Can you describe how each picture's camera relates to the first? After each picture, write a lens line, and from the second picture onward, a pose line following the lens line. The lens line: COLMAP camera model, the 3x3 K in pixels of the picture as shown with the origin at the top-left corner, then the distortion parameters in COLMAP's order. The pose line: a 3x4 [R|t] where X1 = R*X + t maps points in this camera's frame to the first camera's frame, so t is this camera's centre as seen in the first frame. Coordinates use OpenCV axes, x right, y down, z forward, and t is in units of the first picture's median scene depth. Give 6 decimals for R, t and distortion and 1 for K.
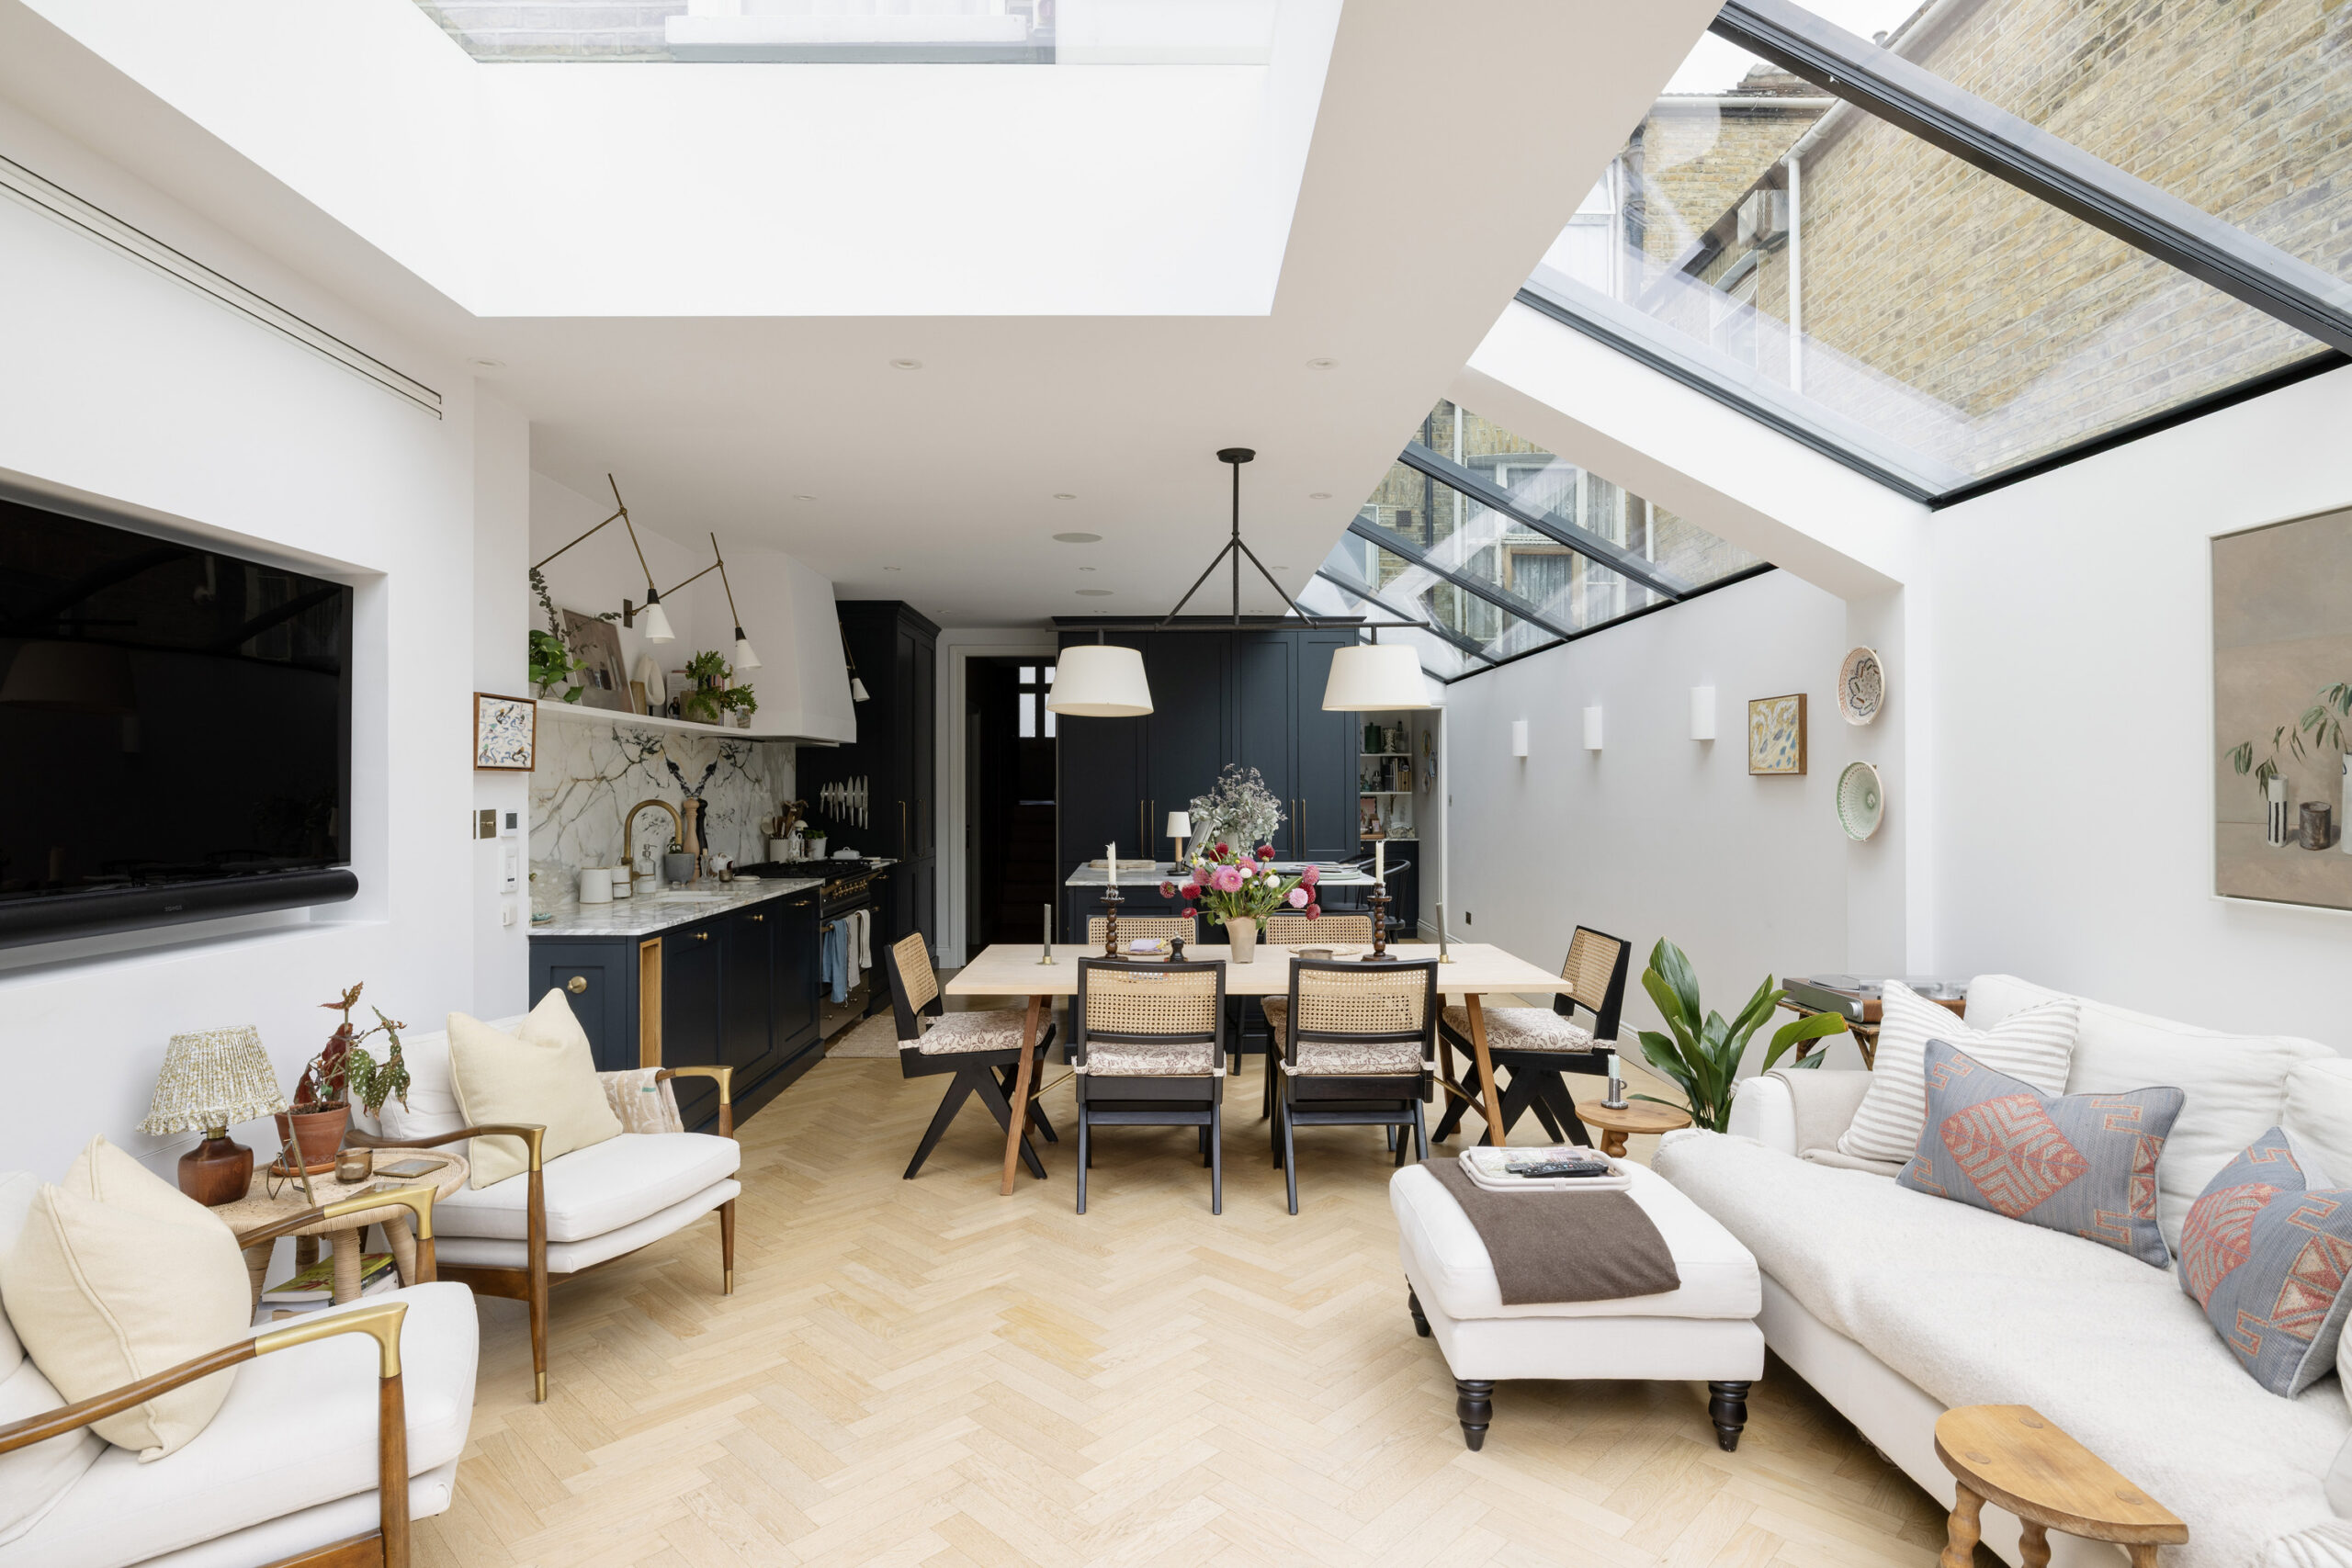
lens RADIAL K [[1243.5, 0, 1181.5], [0, 1243.5, 785.1], [0, 0, 1]] dist [-0.000828, 0.000092]
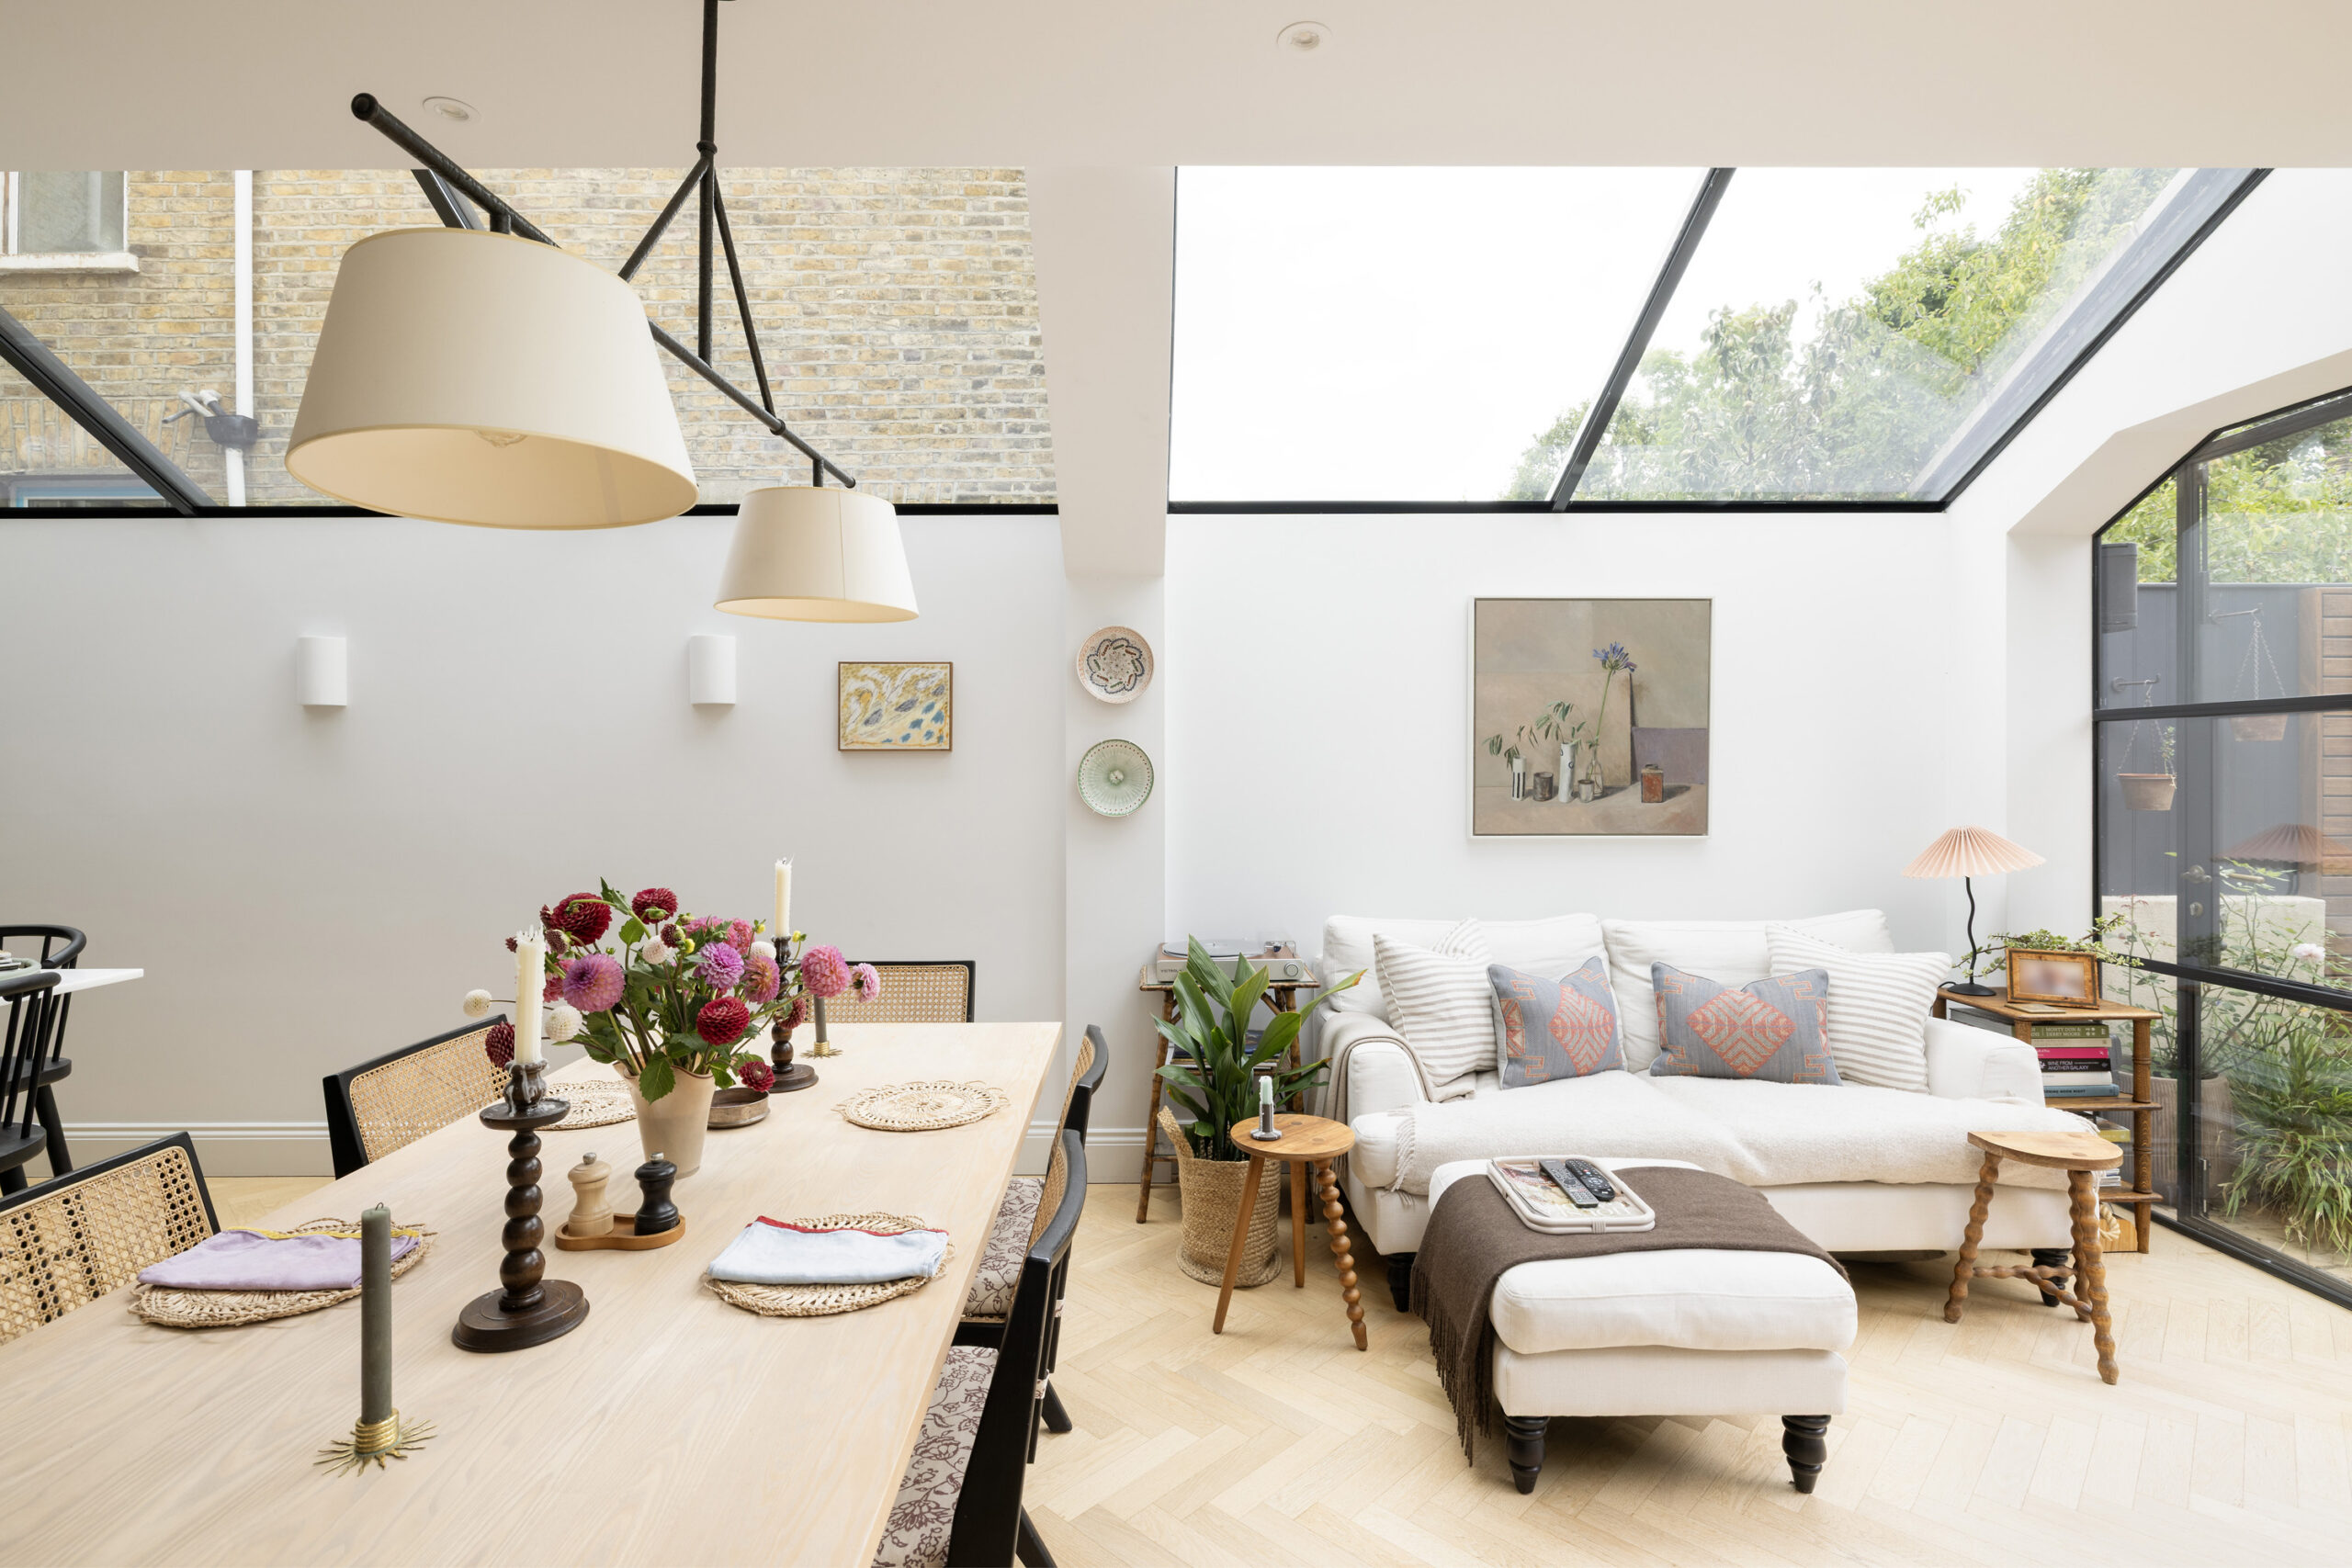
lens RADIAL K [[1135.7, 0, 1165.4], [0, 1135.7, 772.1], [0, 0, 1]] dist [-0.000311, 0.000569]
pose [[0.012059, 0.001003, 0.999927, -0.379048], [0.000206, 0.999999, -0.001005, 0.009223], [-0.999927, 0.000219, 0.012058, 0.935486]]
